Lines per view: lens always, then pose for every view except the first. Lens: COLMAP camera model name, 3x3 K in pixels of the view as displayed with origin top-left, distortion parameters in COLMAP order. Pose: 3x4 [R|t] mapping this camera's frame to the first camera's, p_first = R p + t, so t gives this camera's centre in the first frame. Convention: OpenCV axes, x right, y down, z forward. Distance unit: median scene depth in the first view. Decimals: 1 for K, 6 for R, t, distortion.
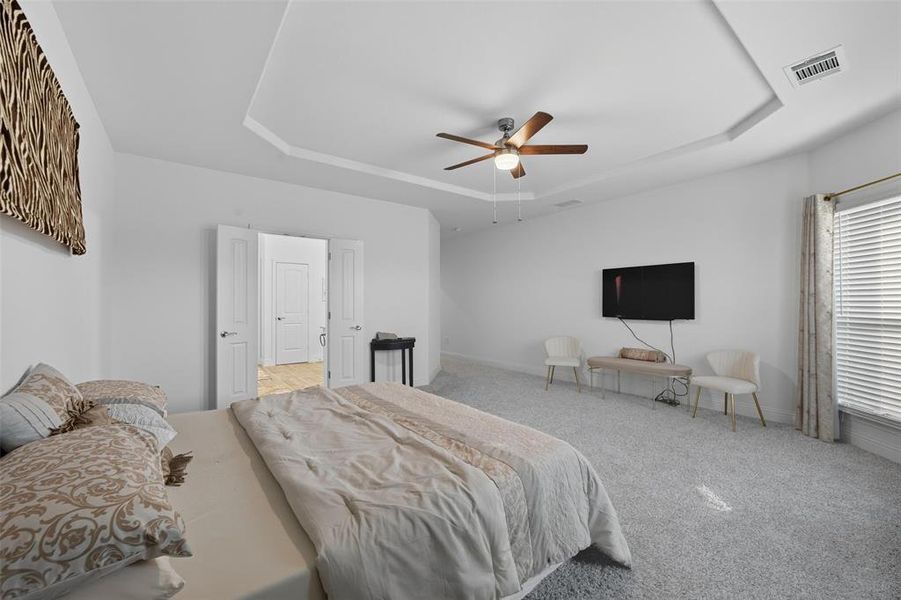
lens RADIAL K [[362.6, 0, 453.4], [0, 362.6, 299.9], [0, 0, 1]] dist [-0.005229, -0.000569]
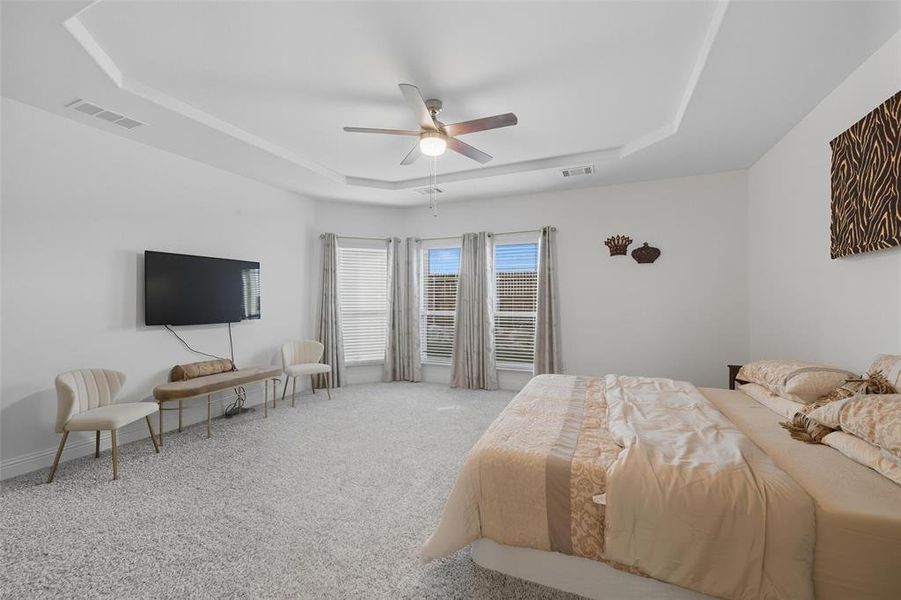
lens RADIAL K [[362.6, 0, 453.4], [0, 362.6, 299.9], [0, 0, 1]] dist [-0.005229, -0.000569]
pose [[-0.477150, 0.009337, 0.878772, -0.459770], [0.004267, 0.999956, -0.008307, 0.010312], [-0.878811, -0.000214, -0.477170, 0.947245]]
